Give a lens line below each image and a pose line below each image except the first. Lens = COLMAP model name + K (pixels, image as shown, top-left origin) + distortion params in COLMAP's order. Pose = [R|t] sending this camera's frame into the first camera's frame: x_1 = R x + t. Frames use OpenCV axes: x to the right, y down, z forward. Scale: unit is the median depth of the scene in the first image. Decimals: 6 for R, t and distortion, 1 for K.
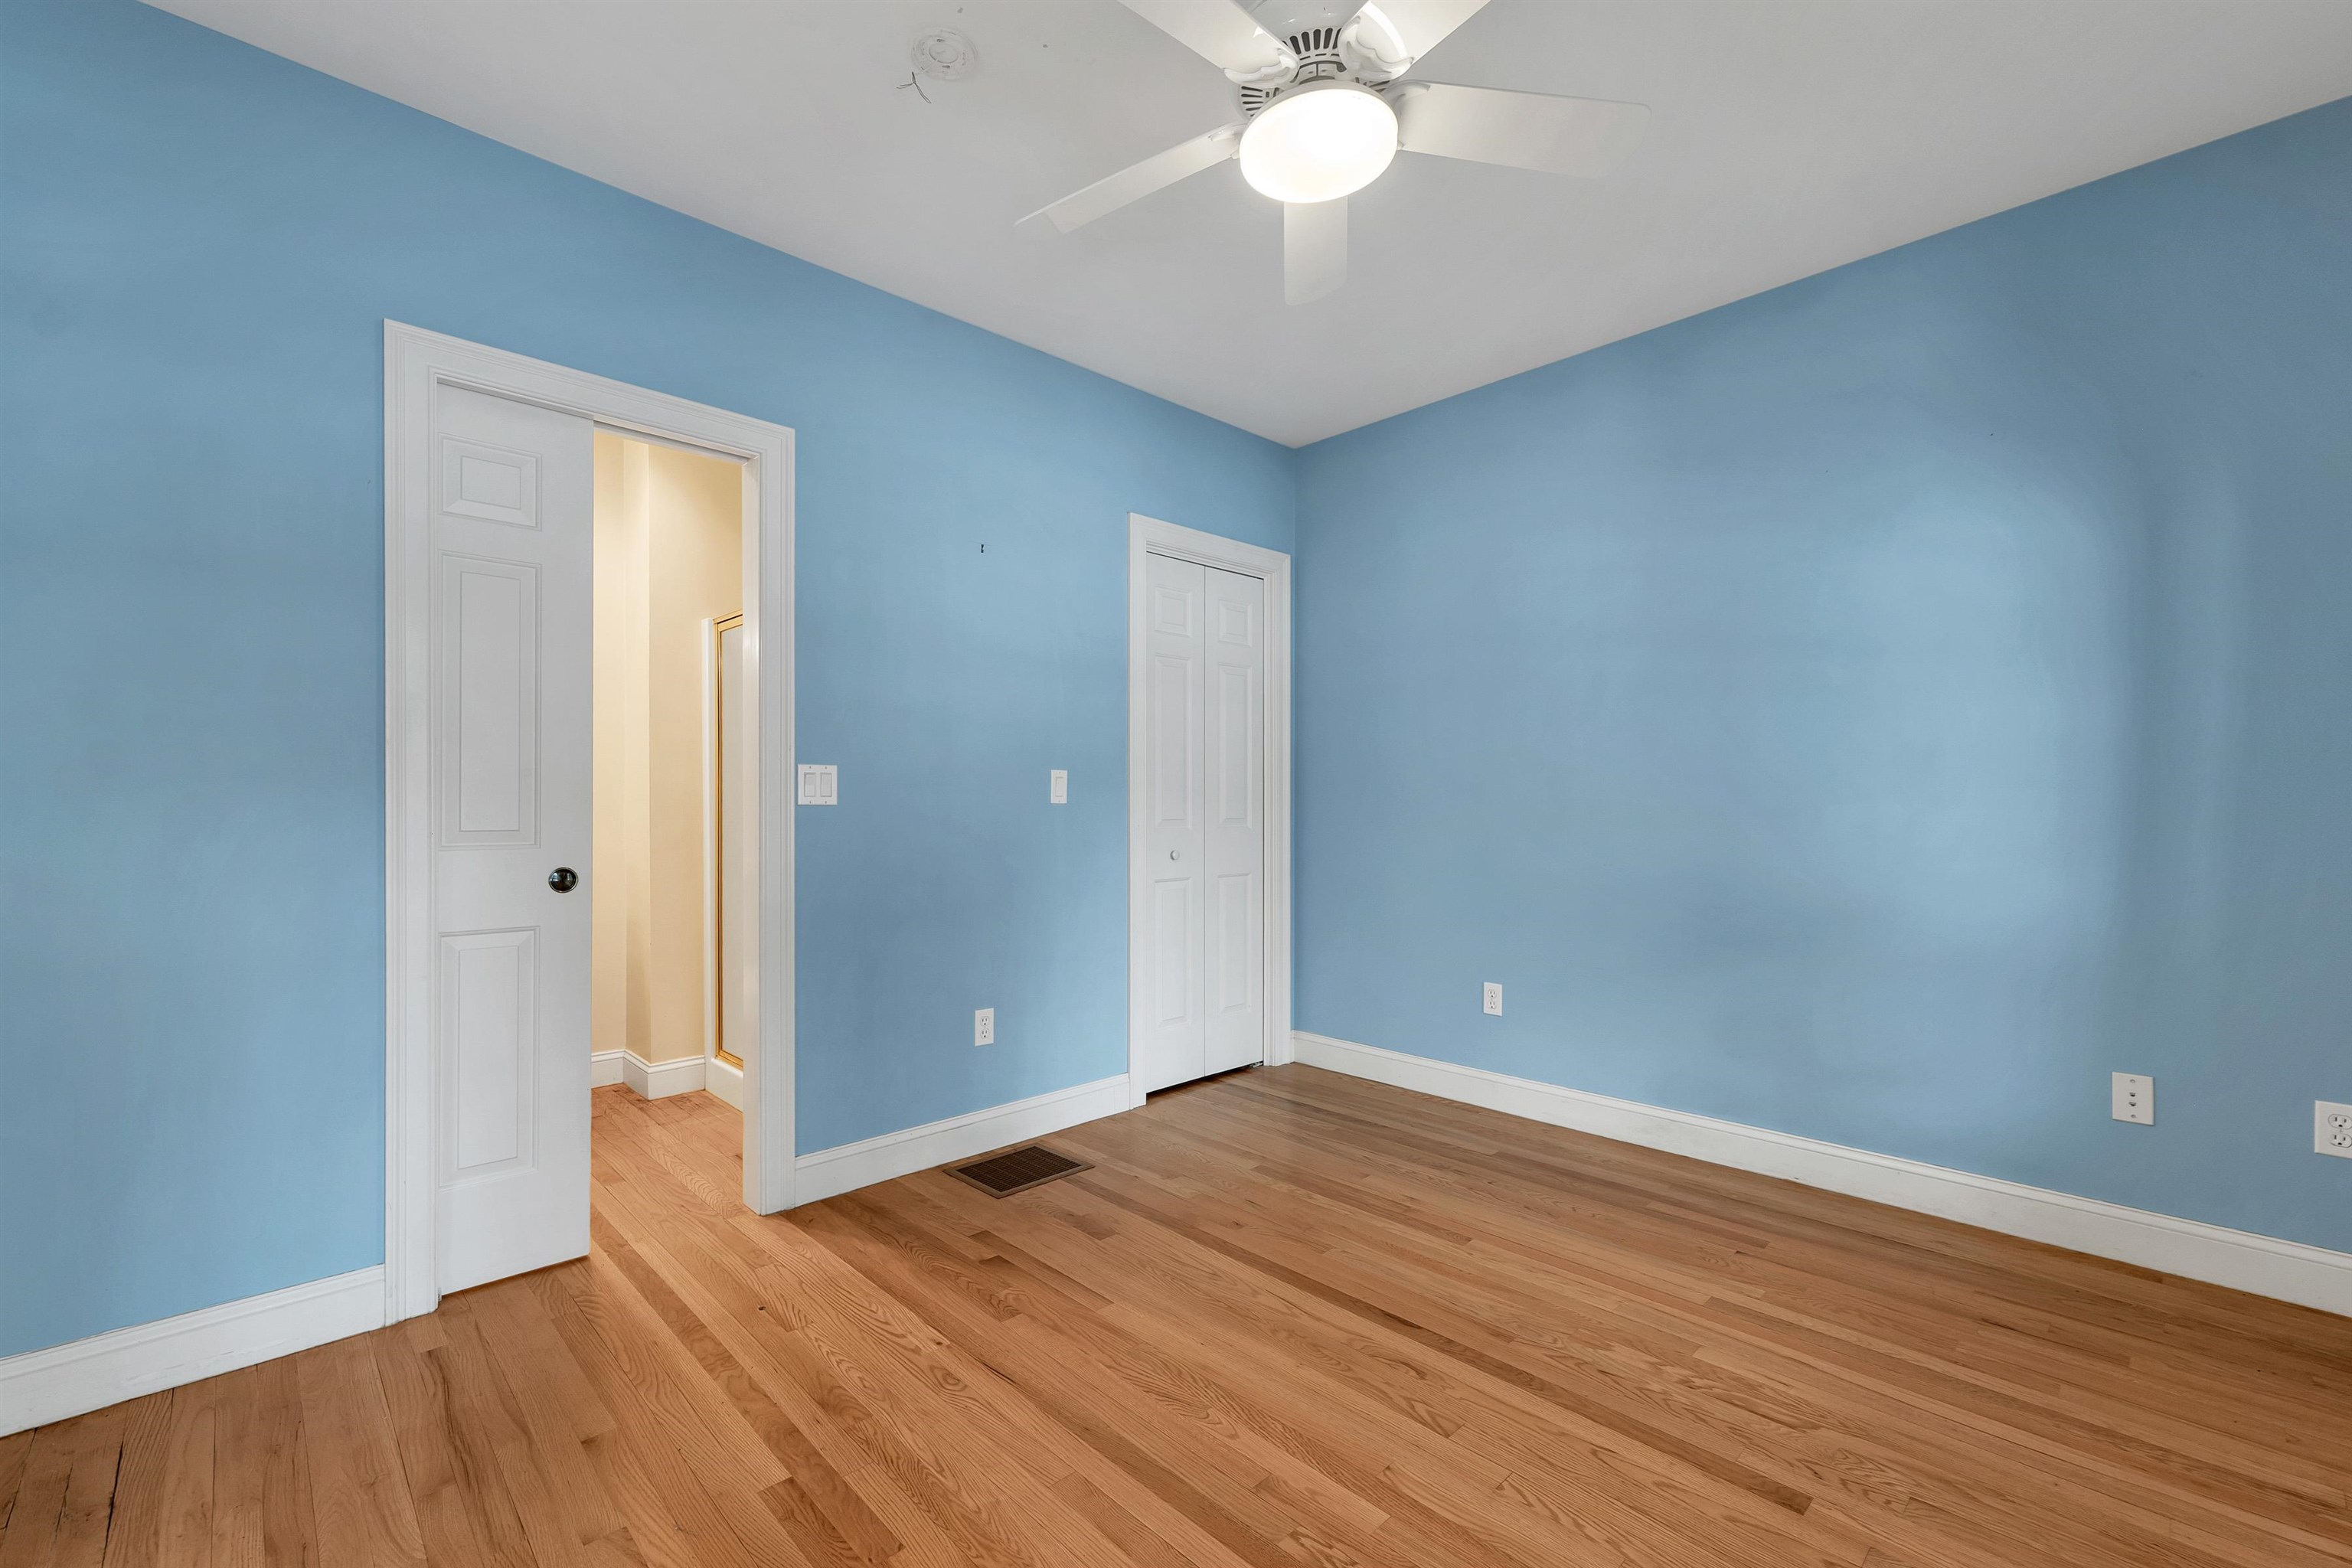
lens RADIAL K [[974.8, 0, 1165.6], [0, 974.8, 786.3], [0, 0, 1]] dist [0.020388, 0.000058]
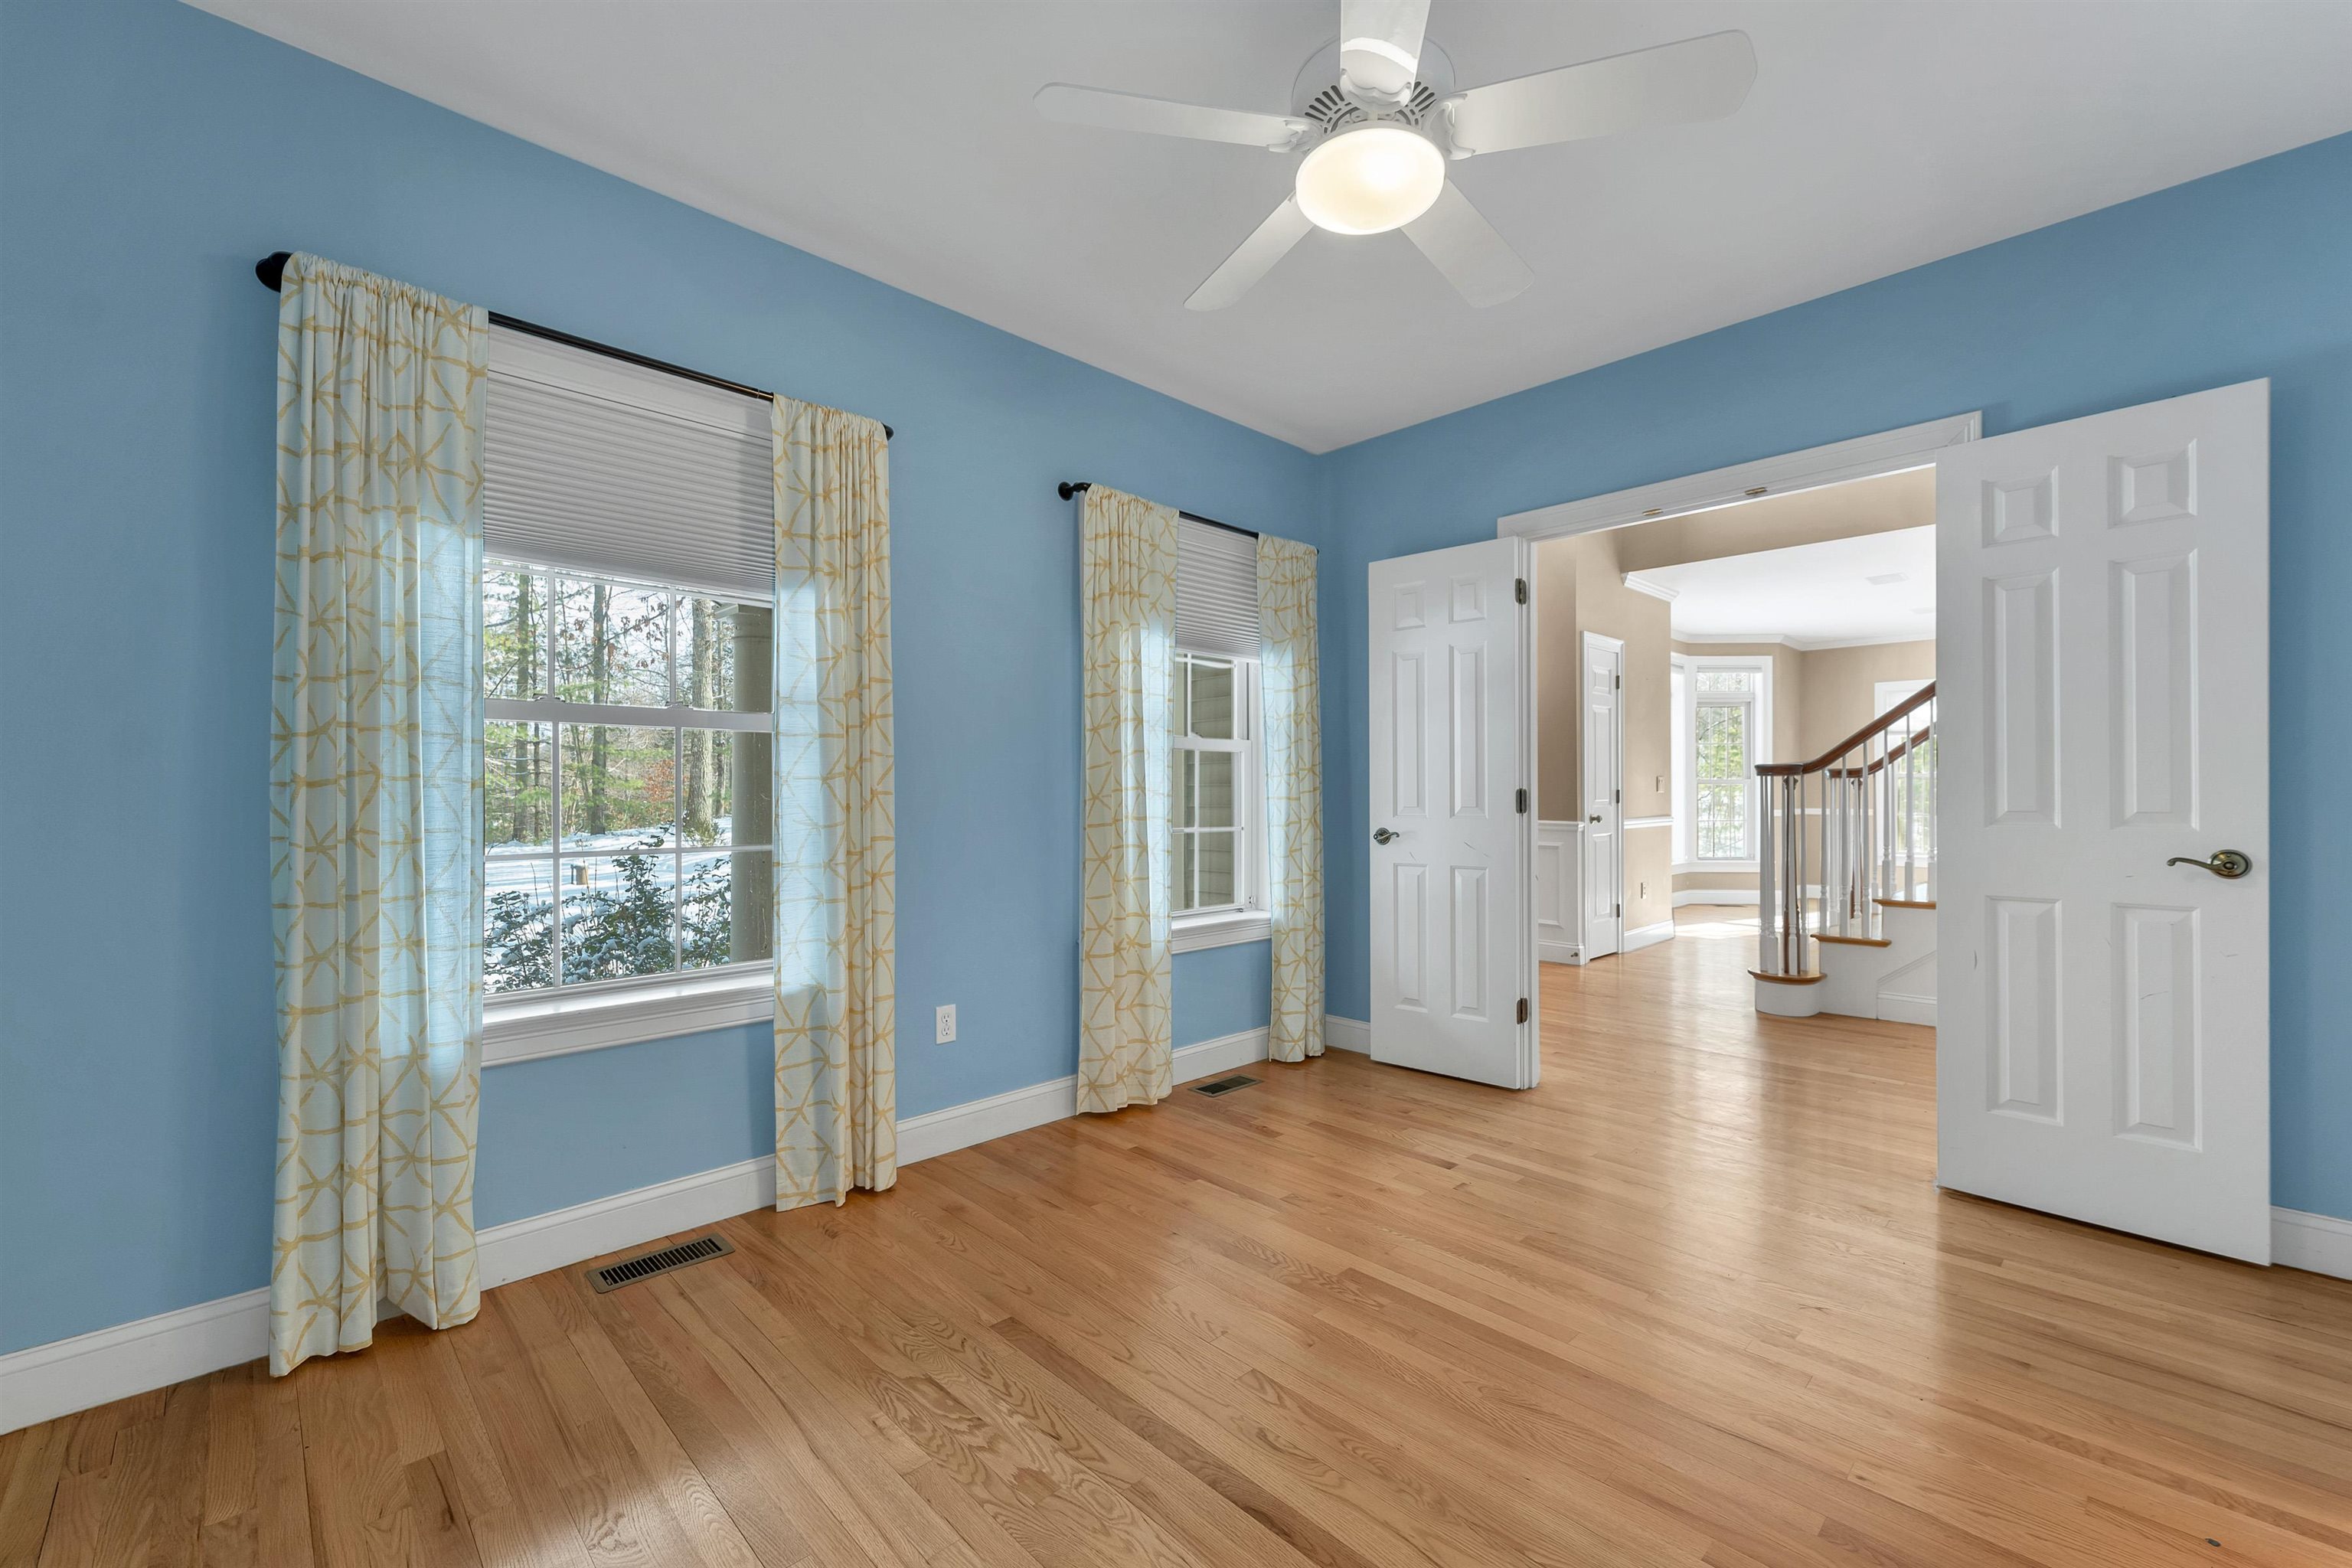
lens RADIAL K [[974.8, 0, 1165.6], [0, 974.8, 786.3], [0, 0, 1]] dist [0.020388, 0.000058]
pose [[-0.999991, 0.000170, -0.004233, 0.377826], [0.000241, 0.999859, -0.016816, 0.024434], [0.004230, -0.016817, -0.999850, 2.049886]]
